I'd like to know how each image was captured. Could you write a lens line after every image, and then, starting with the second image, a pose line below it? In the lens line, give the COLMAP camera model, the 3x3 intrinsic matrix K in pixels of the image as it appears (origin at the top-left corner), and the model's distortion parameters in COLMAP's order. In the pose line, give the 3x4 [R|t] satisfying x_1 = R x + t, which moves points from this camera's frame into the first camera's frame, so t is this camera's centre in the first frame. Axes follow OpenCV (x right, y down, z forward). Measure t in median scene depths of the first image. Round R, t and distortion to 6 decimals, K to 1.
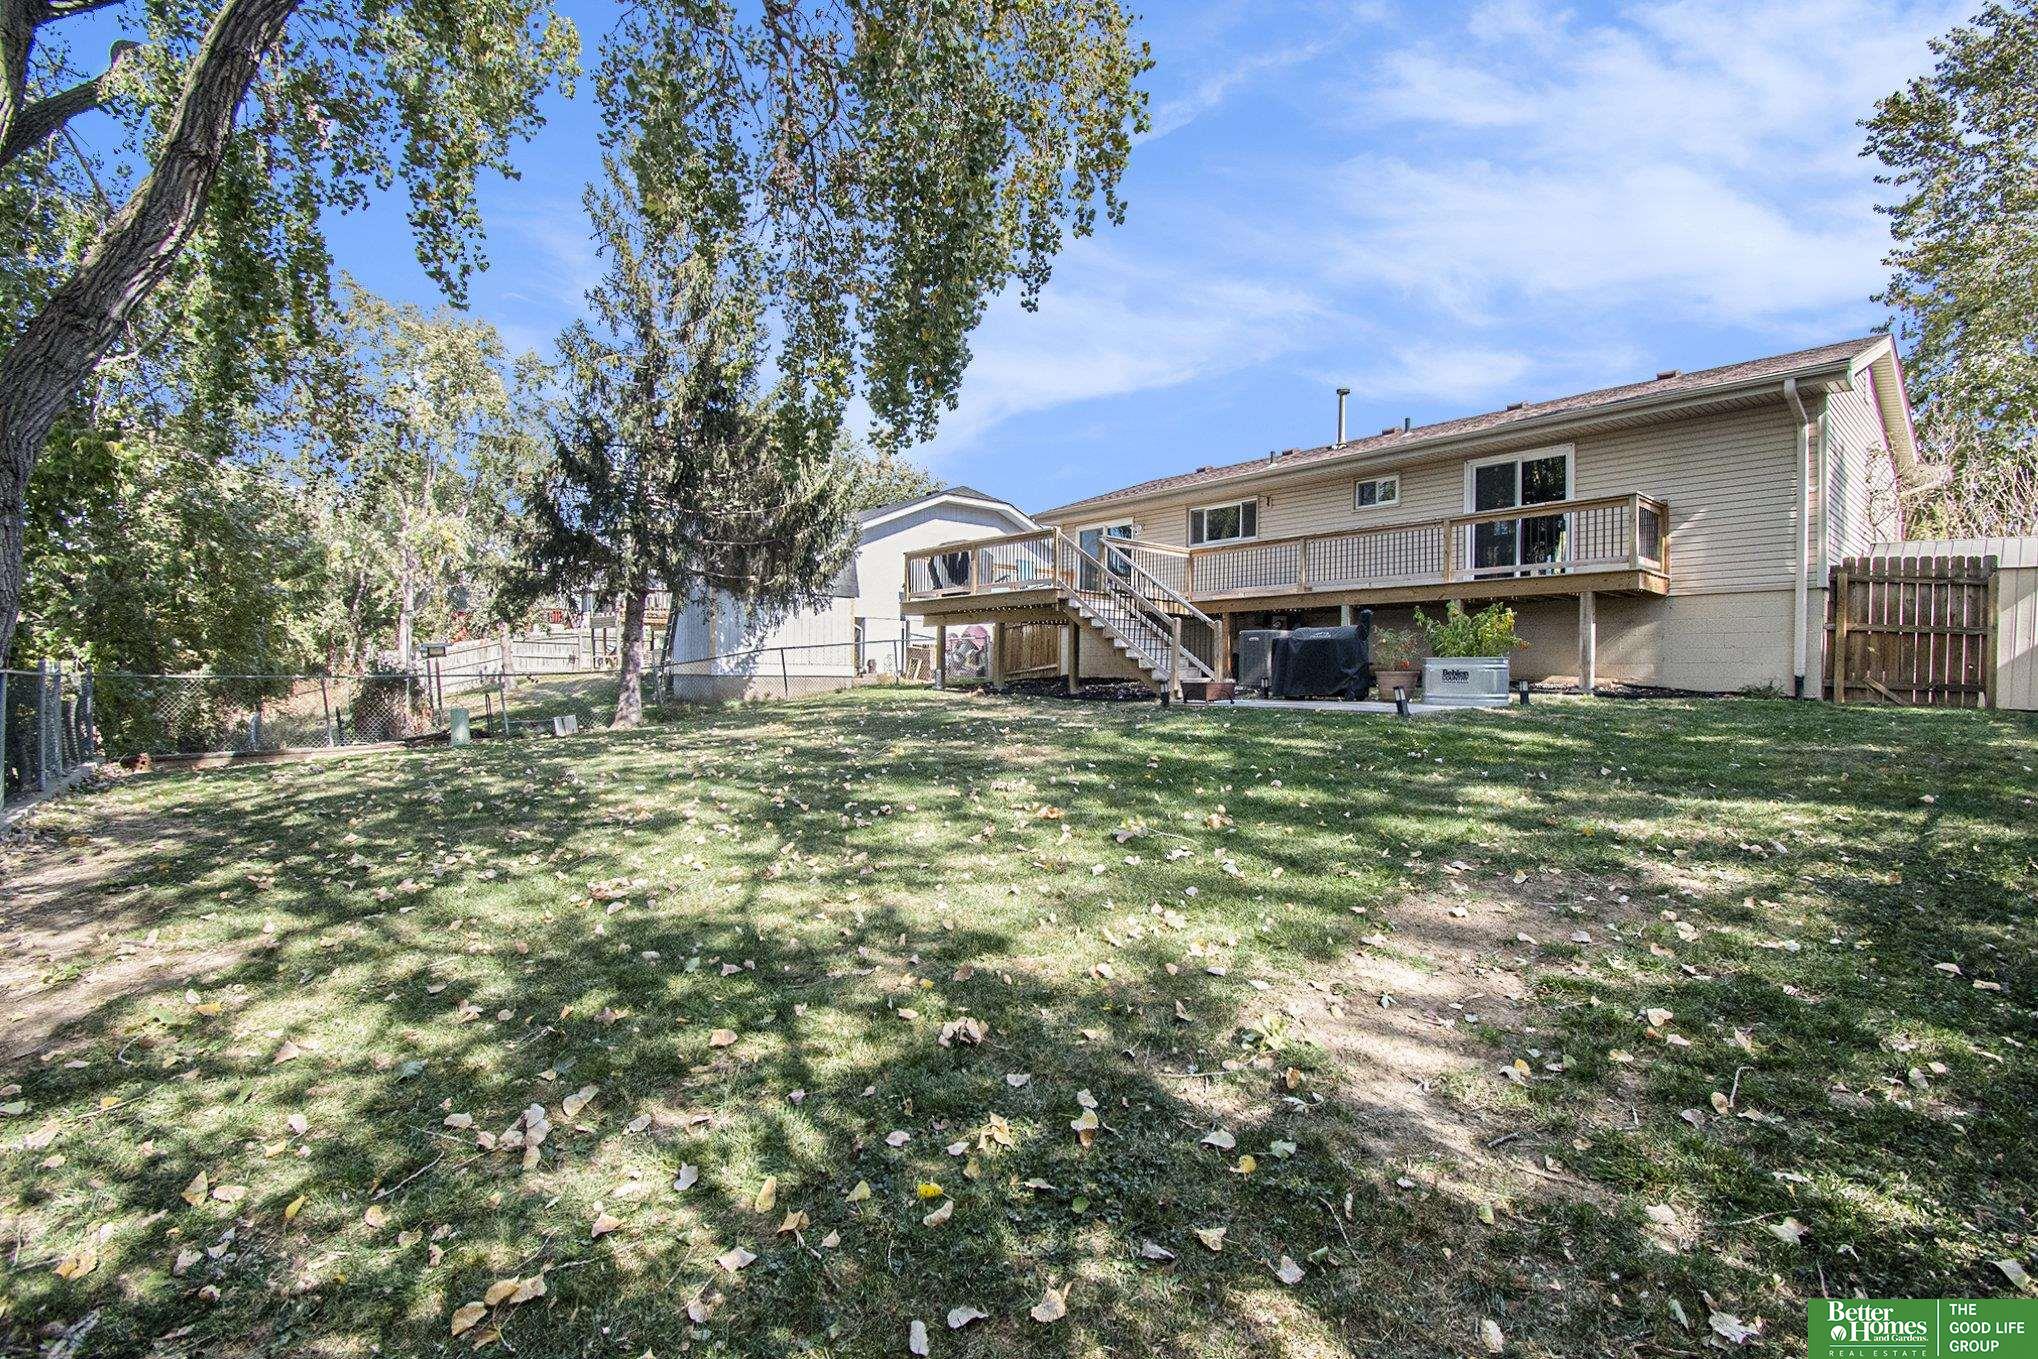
lens RADIAL K [[901.7, 0, 1019.0], [0, 901.7, 679.5], [0, 0, 1]] dist [-0.000770, -0.000403]
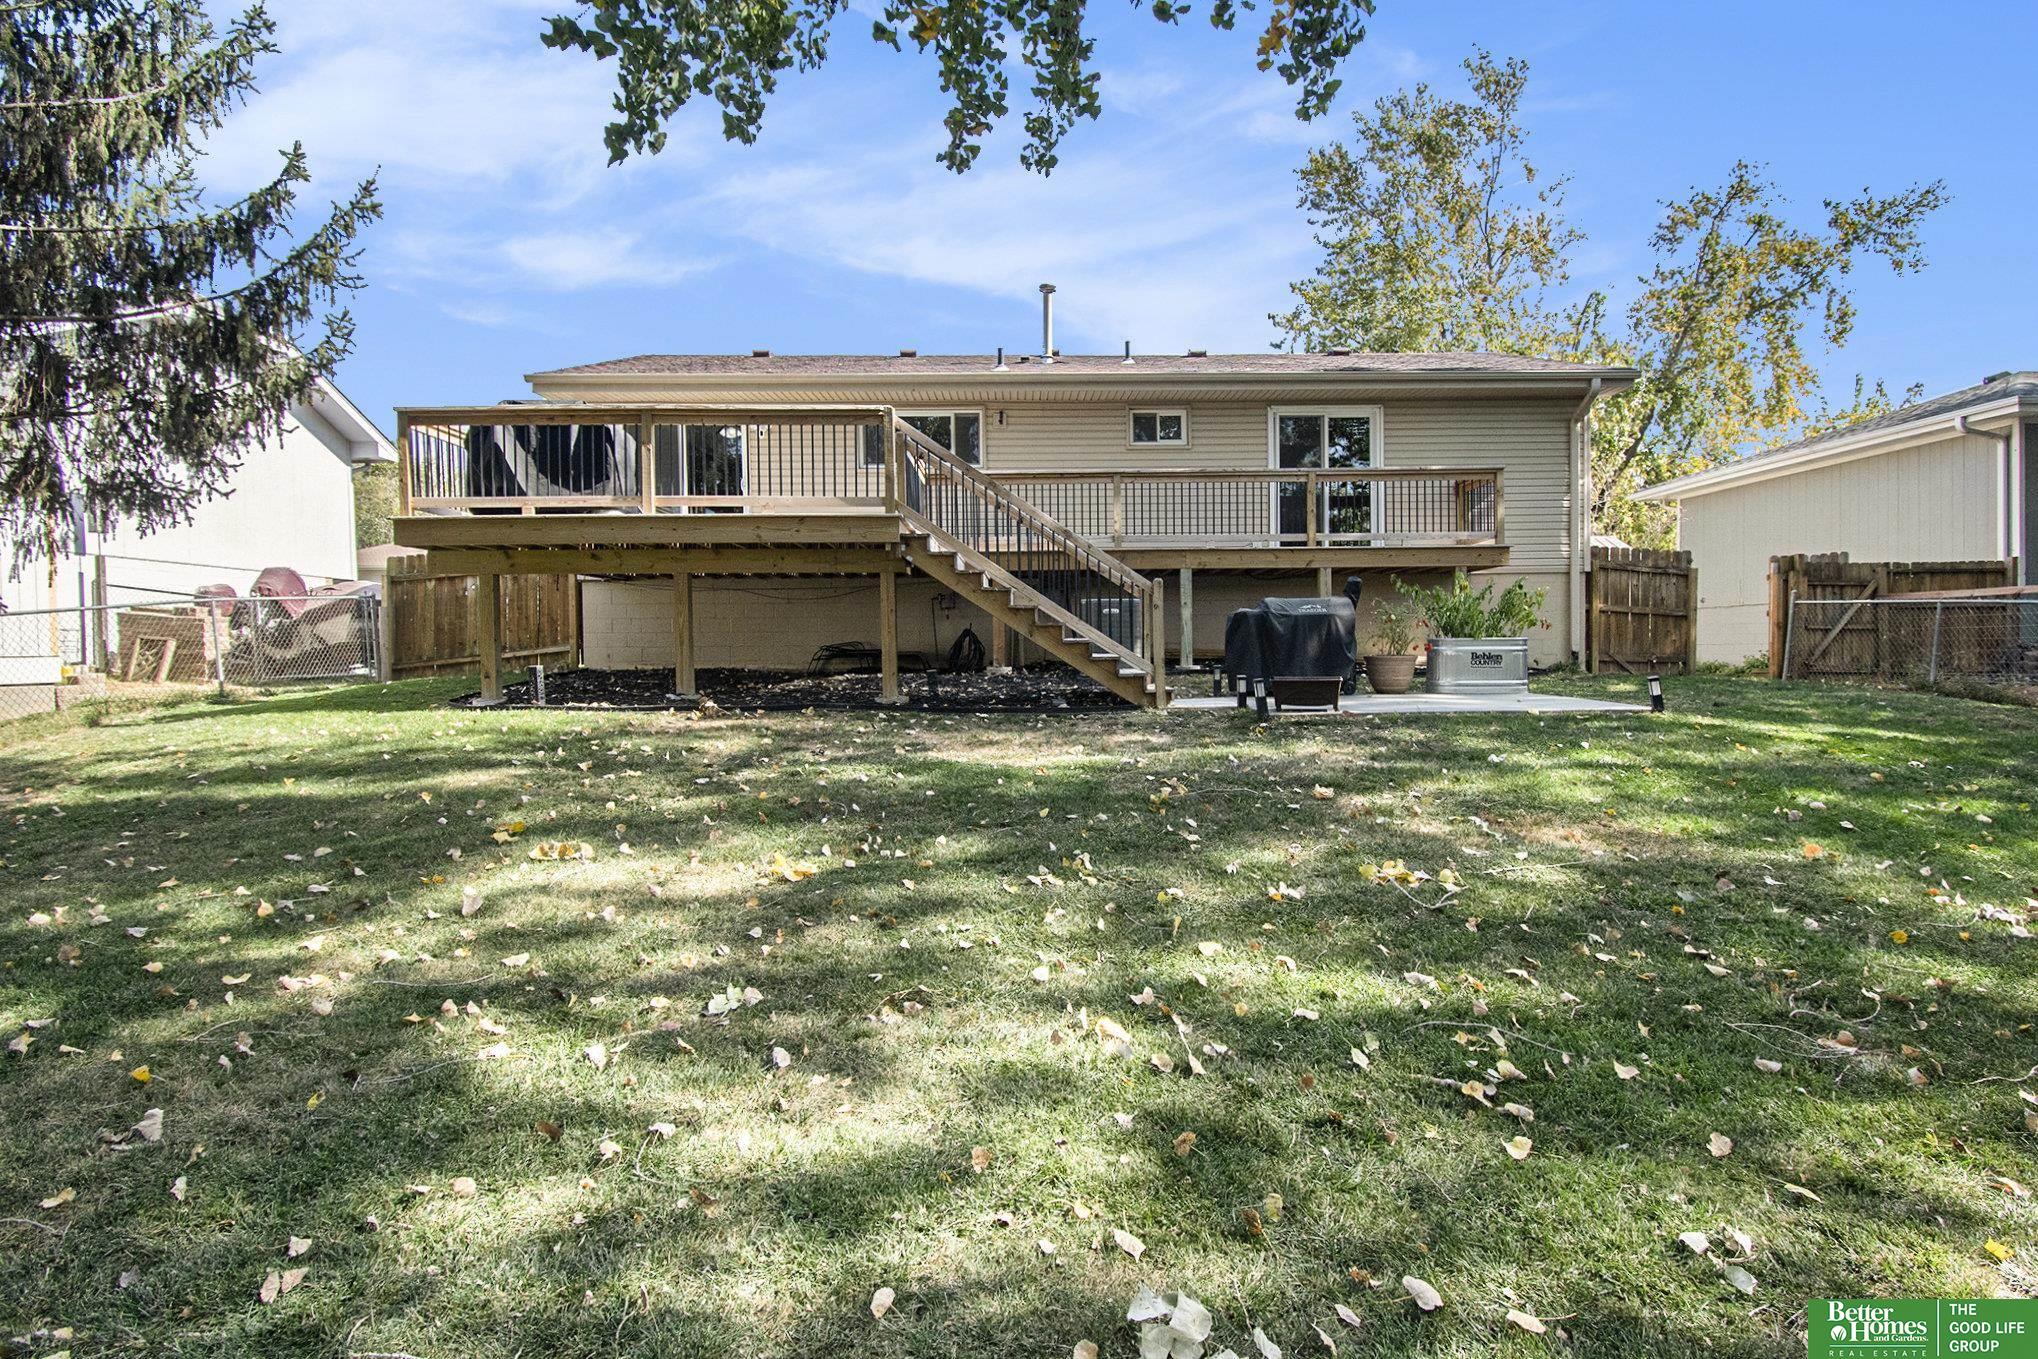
lens RADIAL K [[1092.9, 0, 1020.6], [0, 1092.9, 649.5], [0, 0, 1]] dist [0.023921, 0.000019]
pose [[0.613445, -0.011731, 0.789651, -0.460260], [0.028603, 0.999564, -0.007371, -0.012869], [-0.789220, 0.027108, 0.613512, 0.555871]]
